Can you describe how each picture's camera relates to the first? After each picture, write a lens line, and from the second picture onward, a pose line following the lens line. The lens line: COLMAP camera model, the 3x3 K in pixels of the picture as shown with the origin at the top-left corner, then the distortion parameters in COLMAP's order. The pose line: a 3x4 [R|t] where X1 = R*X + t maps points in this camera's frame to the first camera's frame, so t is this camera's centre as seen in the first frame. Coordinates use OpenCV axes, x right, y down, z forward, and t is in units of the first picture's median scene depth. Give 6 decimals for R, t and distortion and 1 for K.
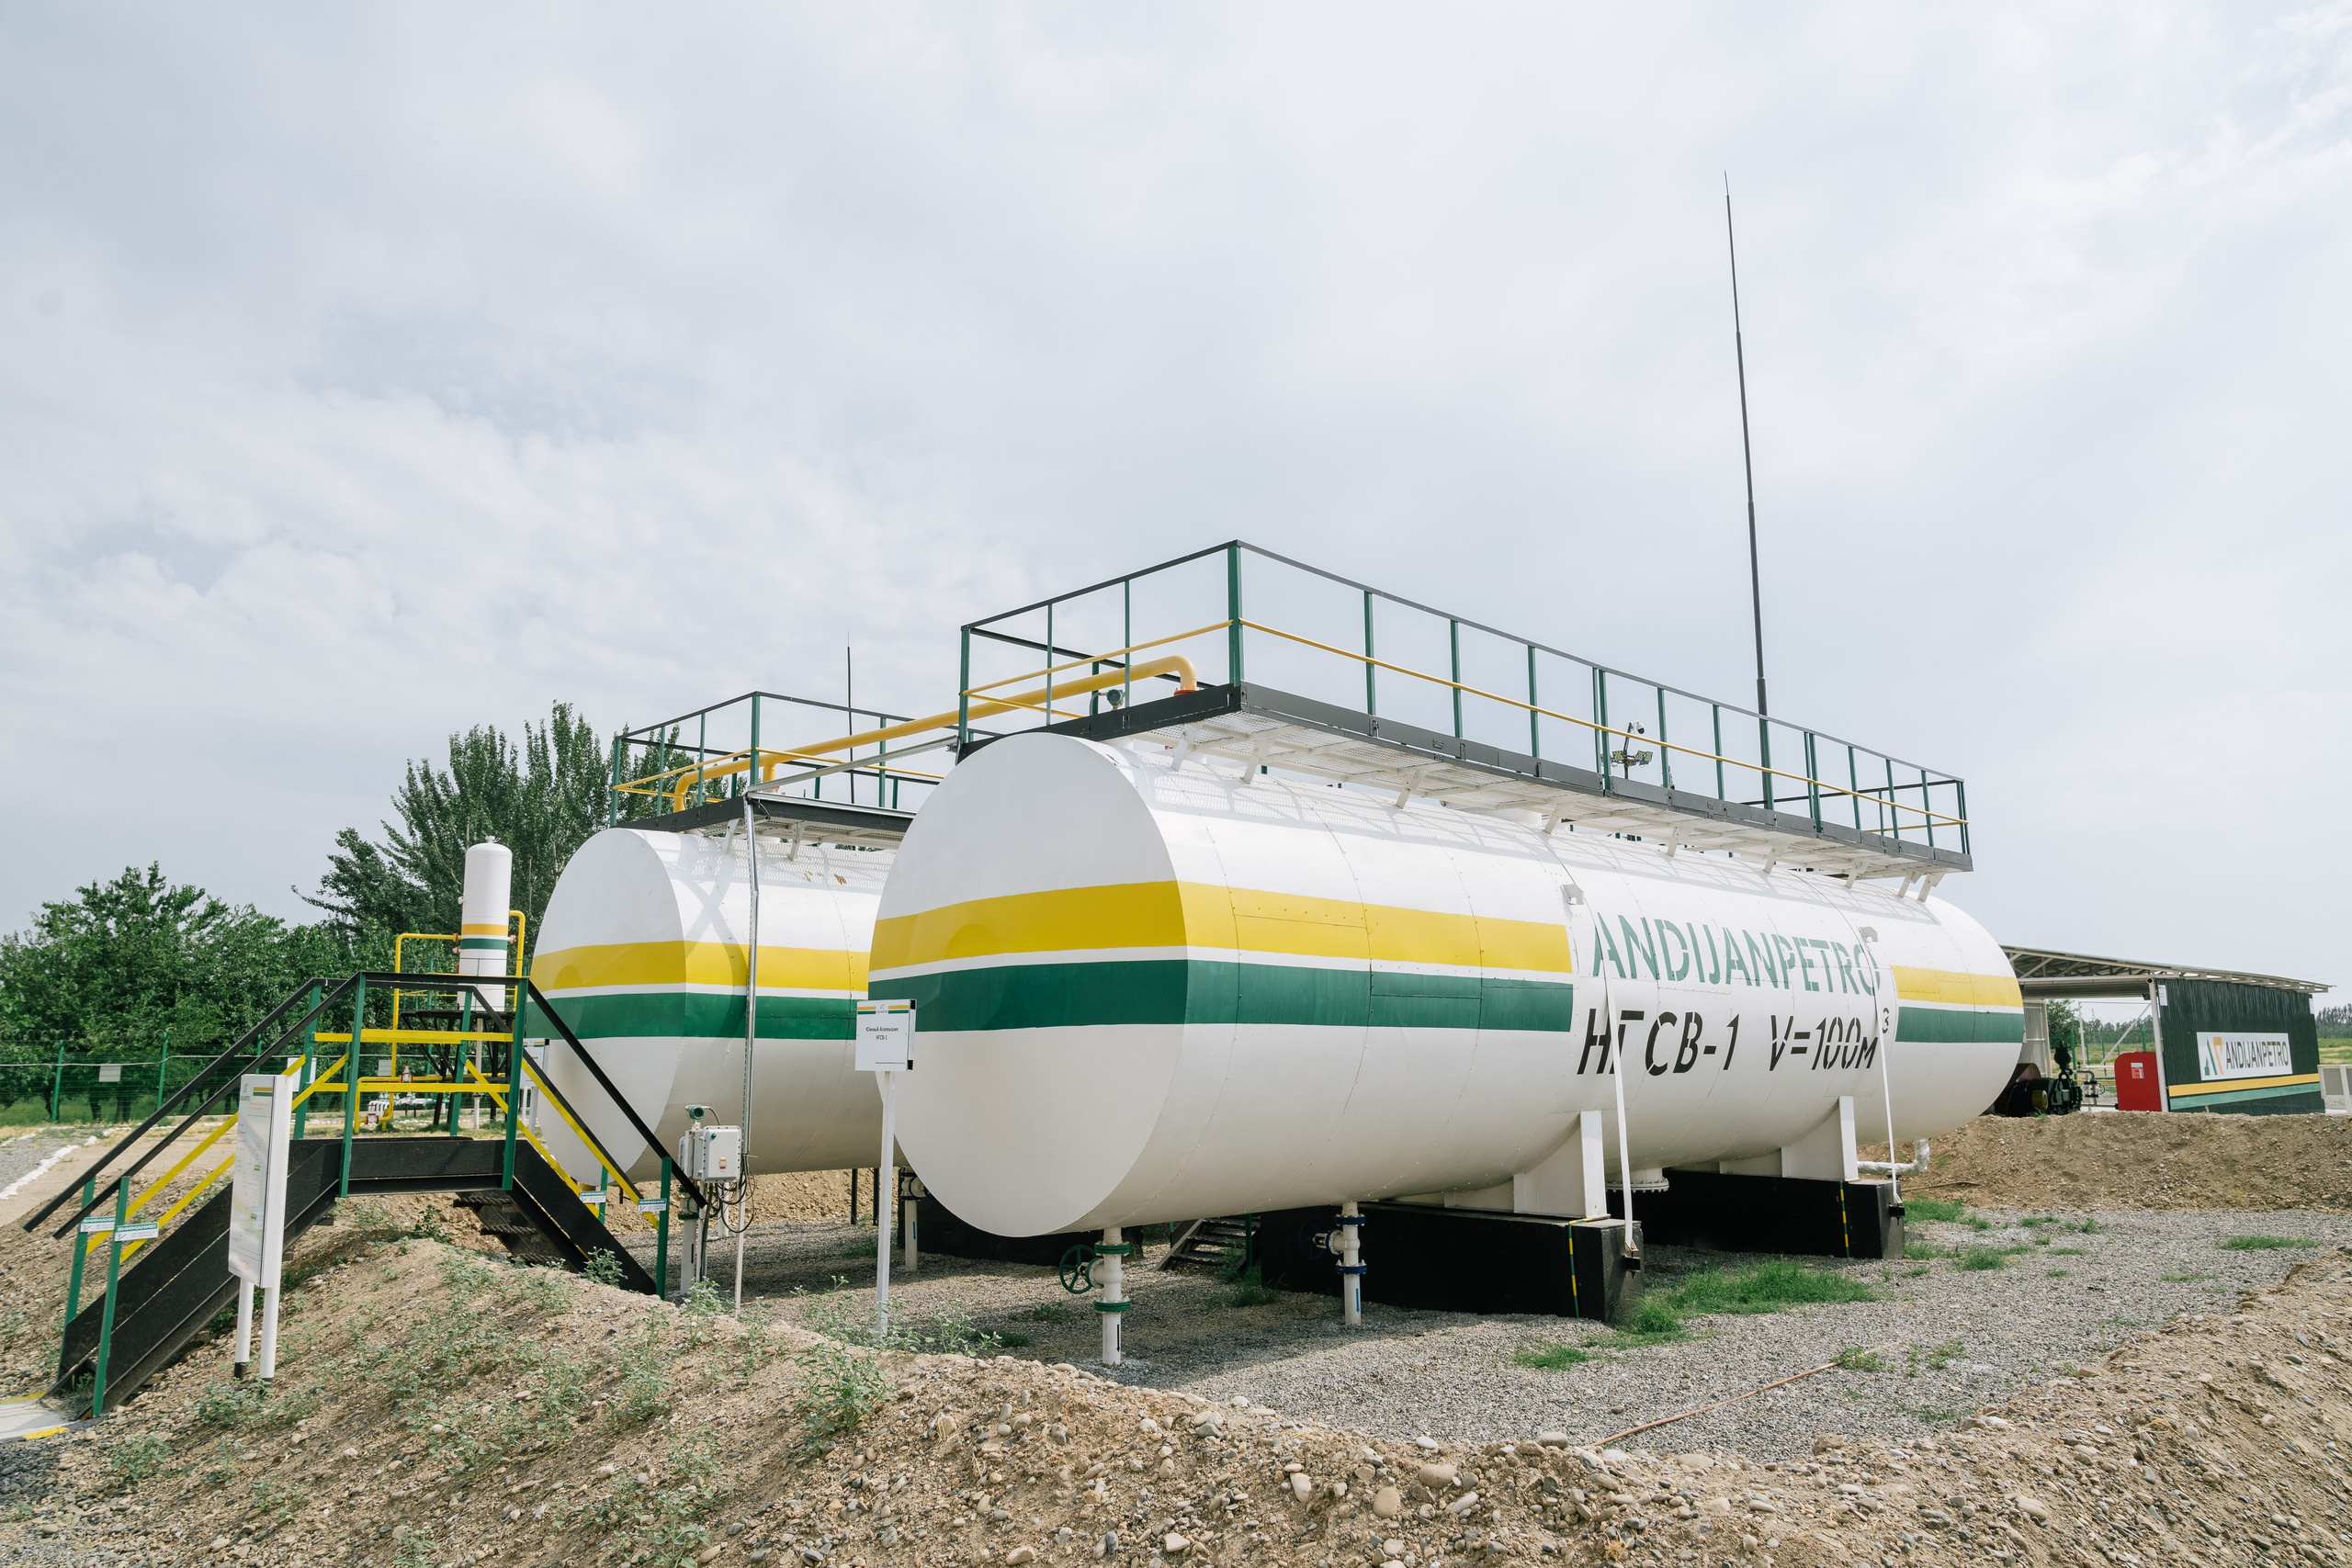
lens RADIAL K [[1550.8, 0, 1177.9], [0, 1550.8, 781.4], [0, 0, 1]] dist [0.008196, 0.000530]
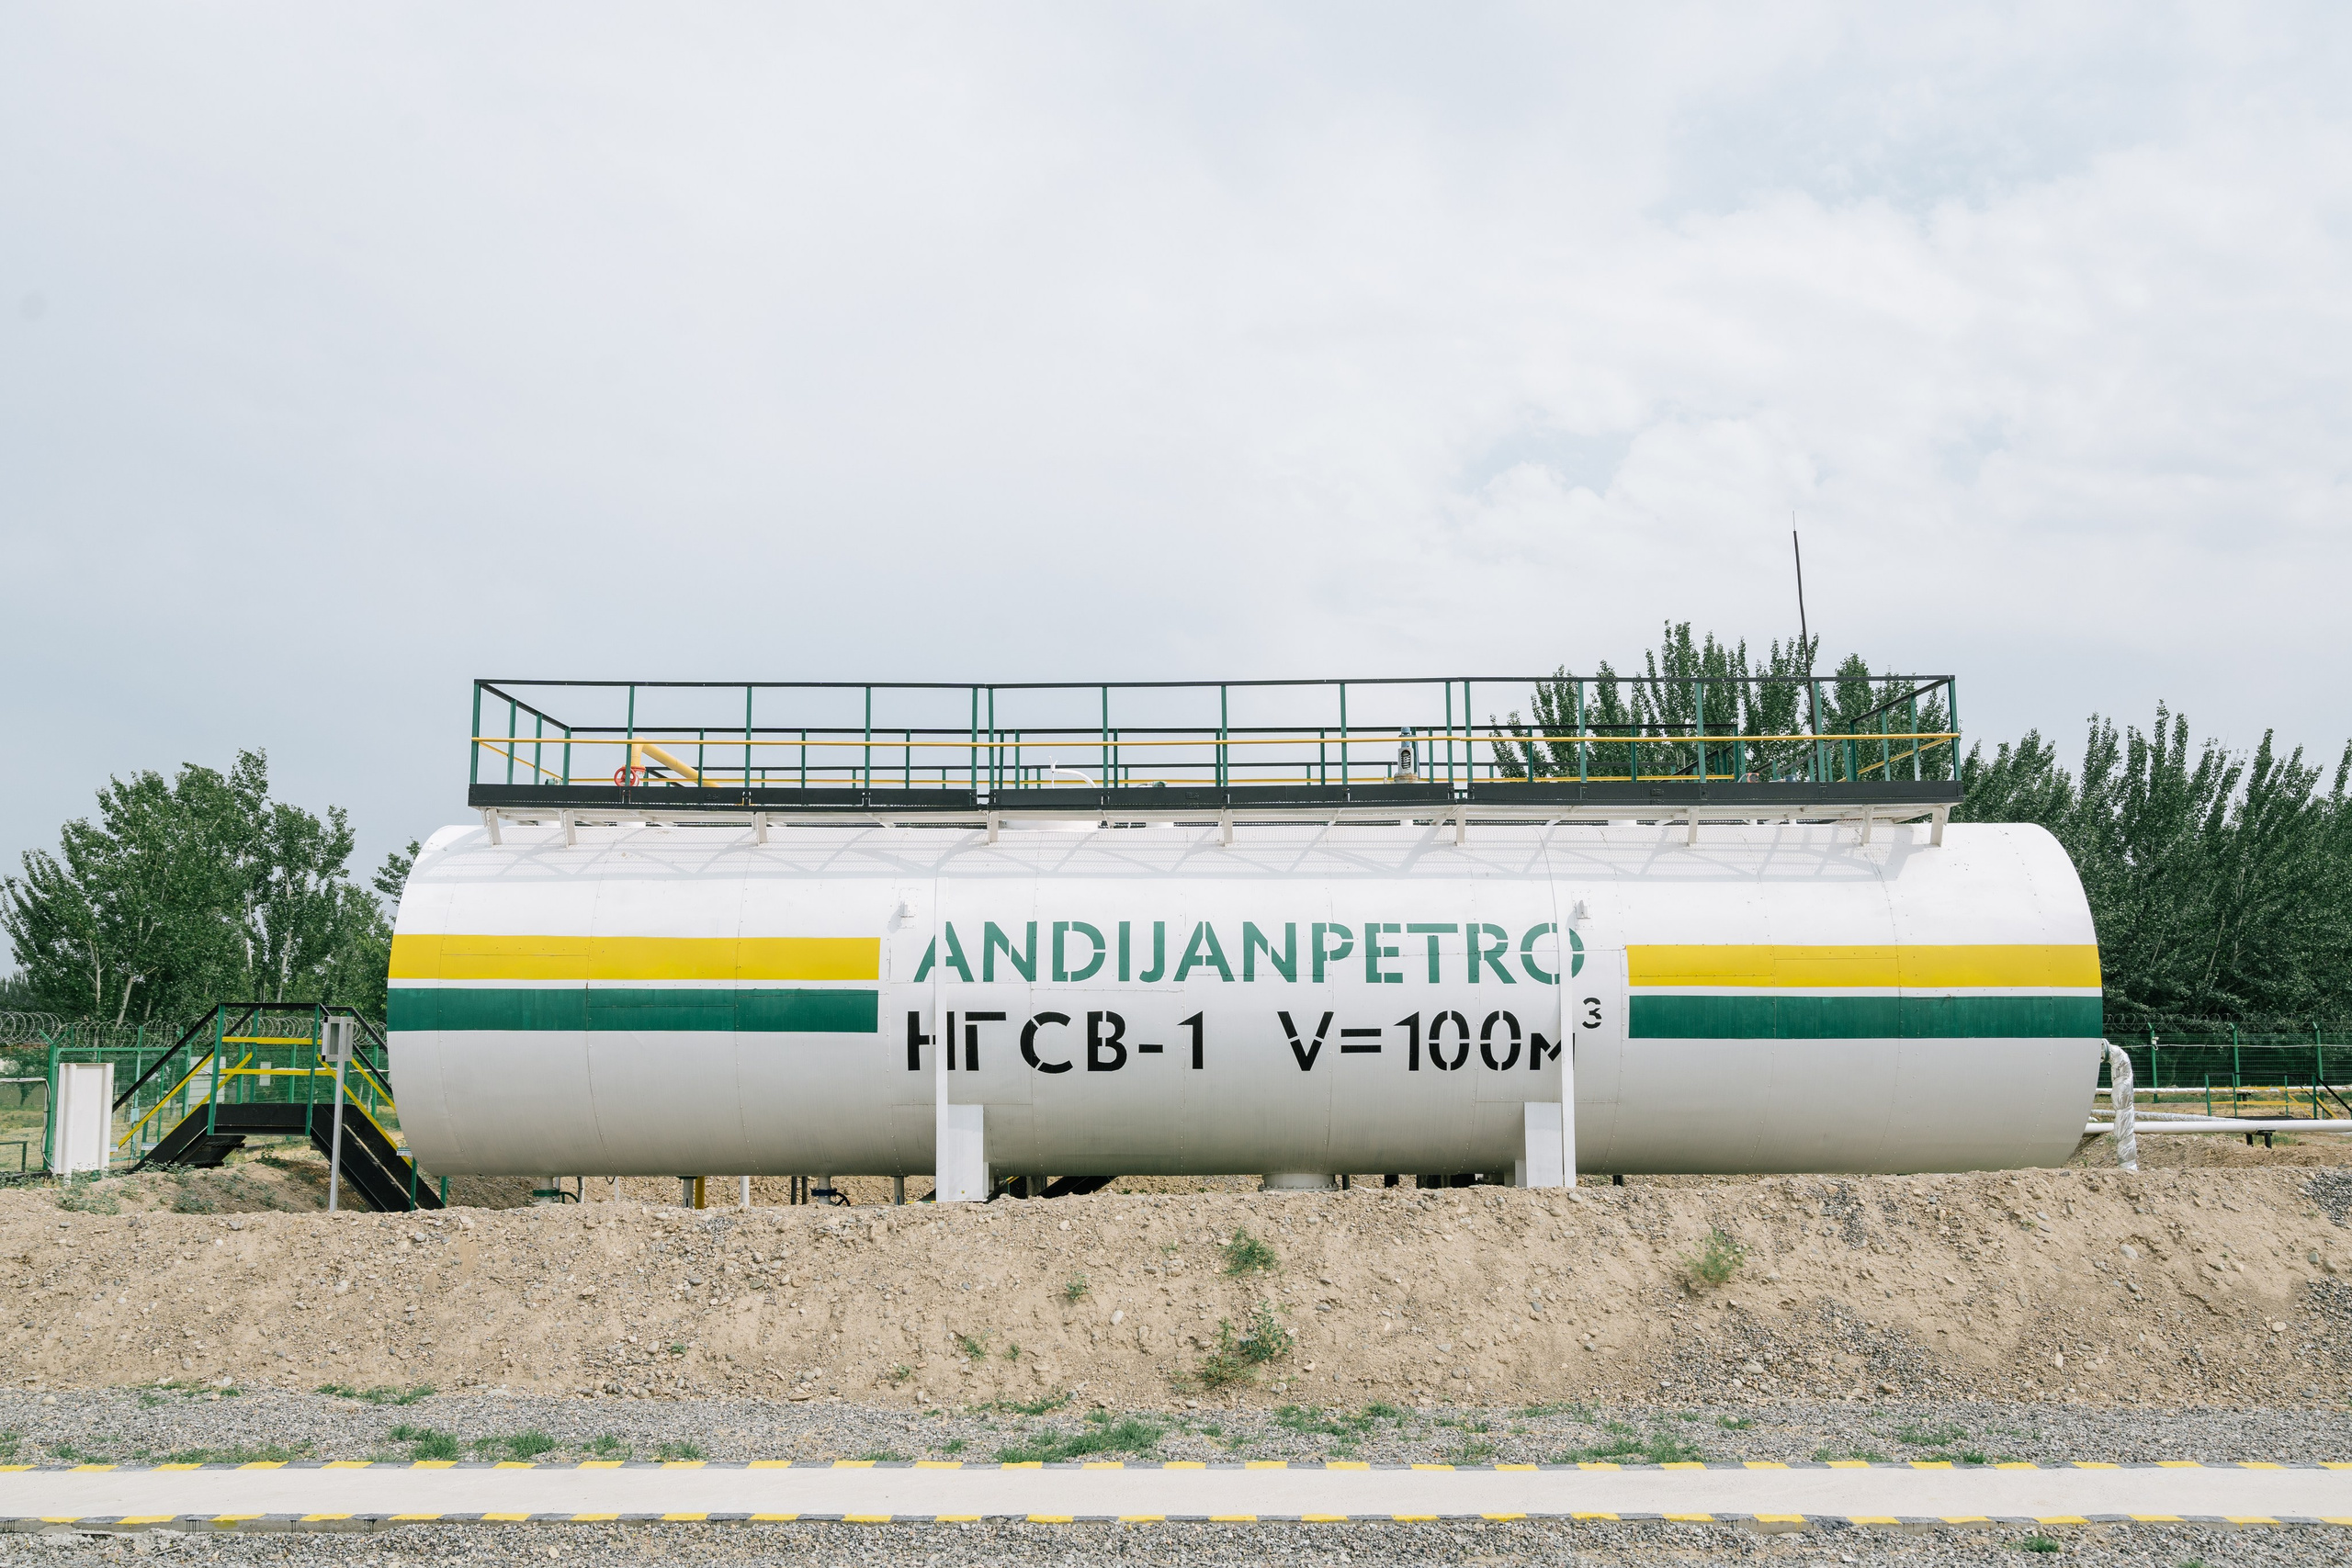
lens RADIAL K [[2173.0, 0, 1170.8], [0, 2173.0, 785.9], [0, 0, 1]] dist [0.001805, 0.000000]
pose [[0.722936, -0.082989, -0.685913, 1.394579], [0.117550, 0.993060, 0.003745, 0.003782], [0.680841, -0.083336, 0.727674, 0.019382]]
